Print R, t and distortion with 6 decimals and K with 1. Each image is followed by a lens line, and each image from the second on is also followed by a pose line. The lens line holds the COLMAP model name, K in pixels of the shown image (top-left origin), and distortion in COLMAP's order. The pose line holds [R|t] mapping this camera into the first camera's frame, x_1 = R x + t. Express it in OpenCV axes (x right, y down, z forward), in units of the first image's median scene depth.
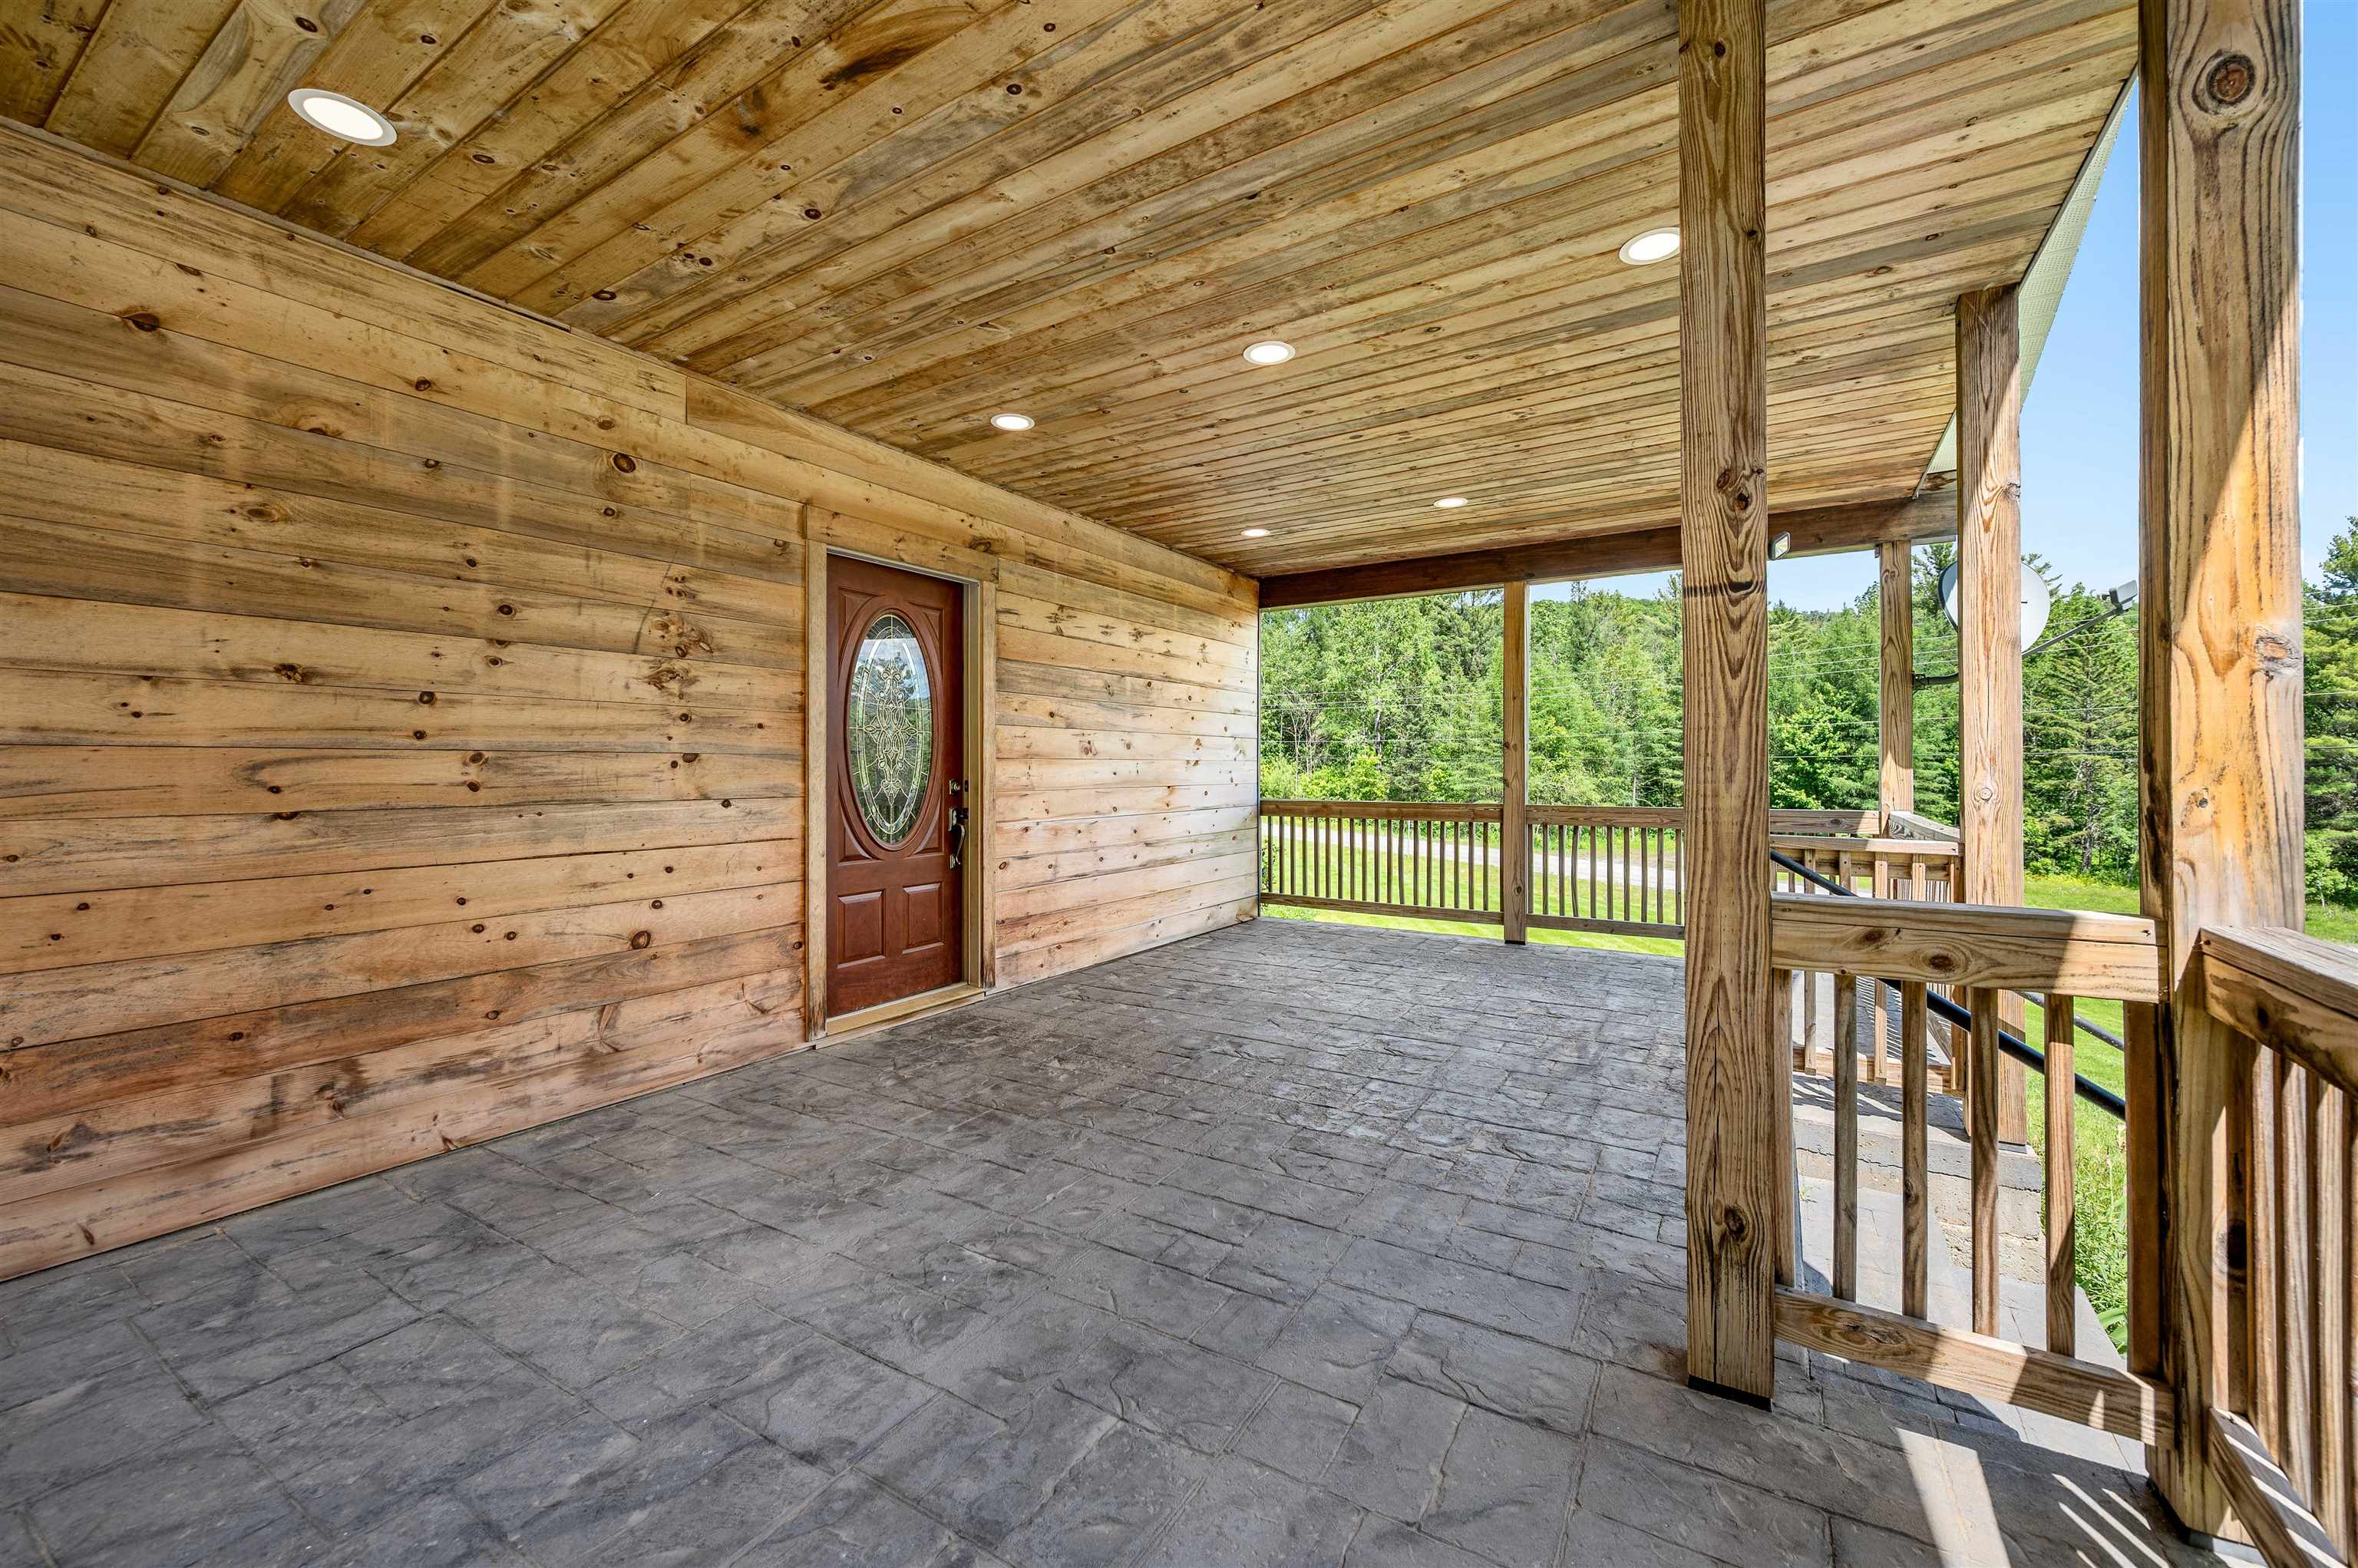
lens RADIAL K [[936.4, 0, 1190.1], [0, 936.4, 764.3], [0, 0, 1]] dist [0.000035, 0.000530]
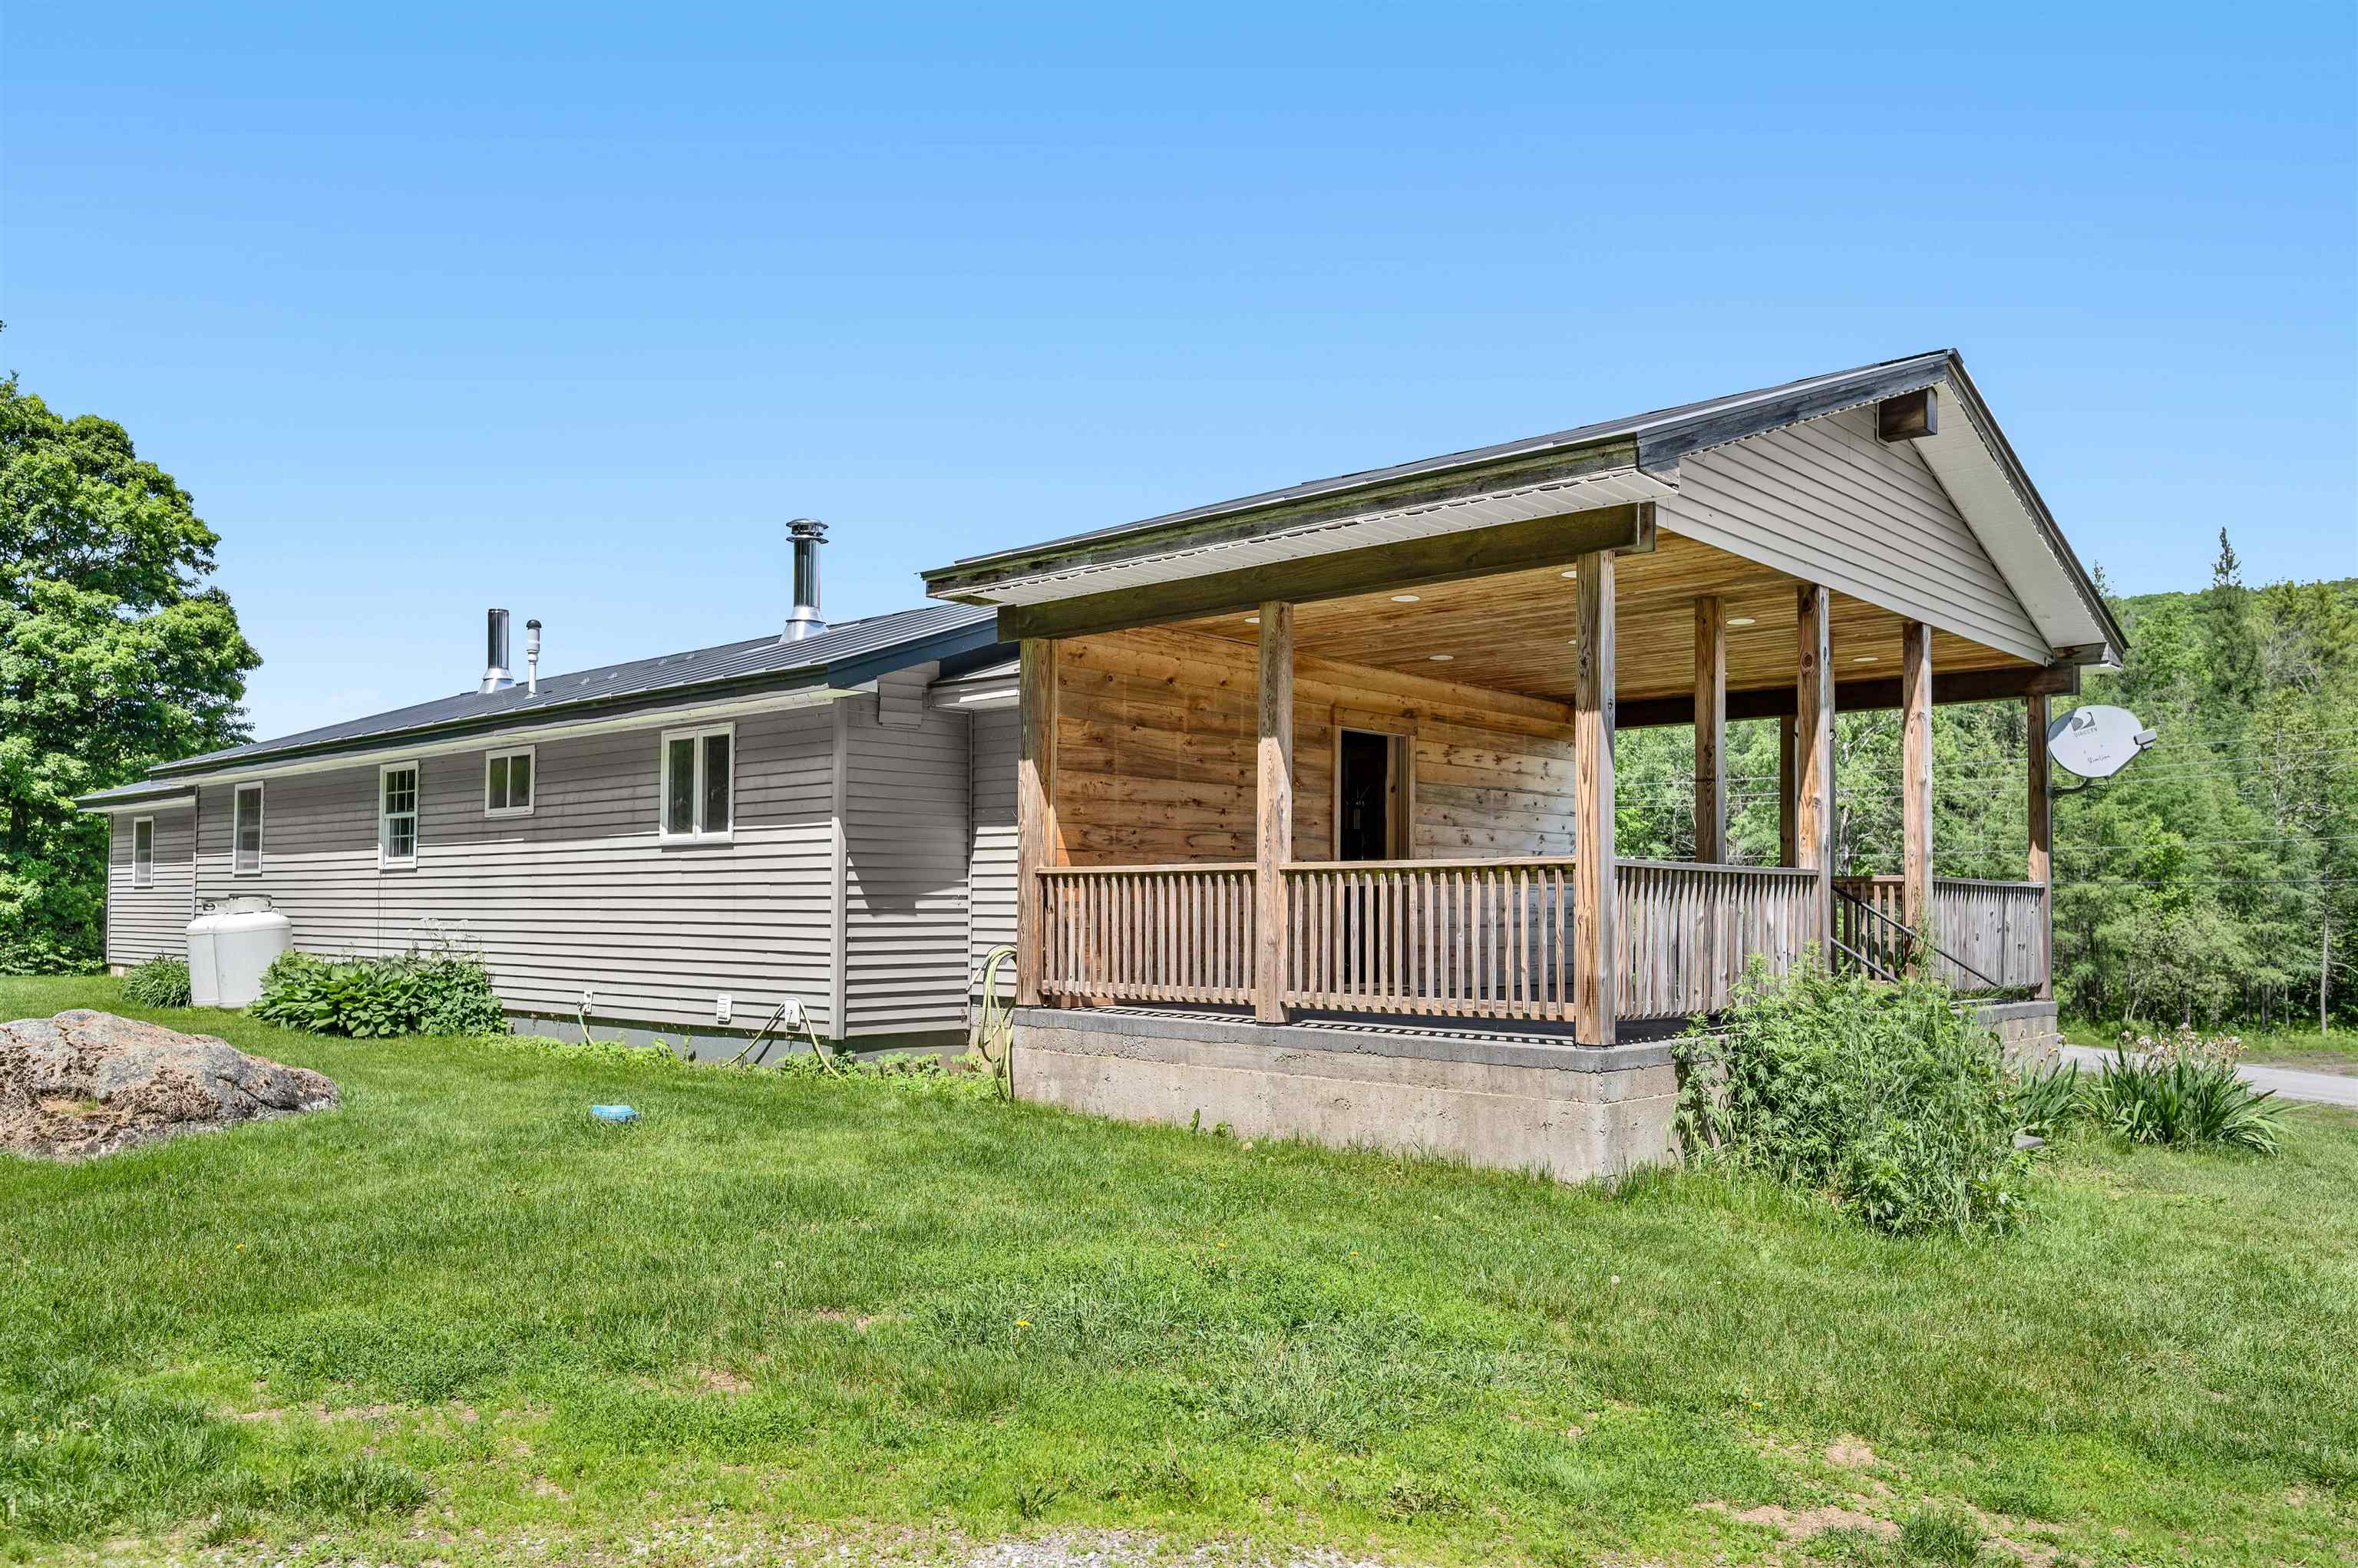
lens RADIAL K [[1683.2, 0, 1186.3], [0, 1683.2, 806.8], [0, 0, 1]] dist [0.003952, 0.002072]
pose [[0.981861, -0.003447, -0.189571, -0.039578], [-0.007442, 0.998364, -0.056698, 0.083523], [0.189456, 0.057080, 0.980229, -1.653517]]
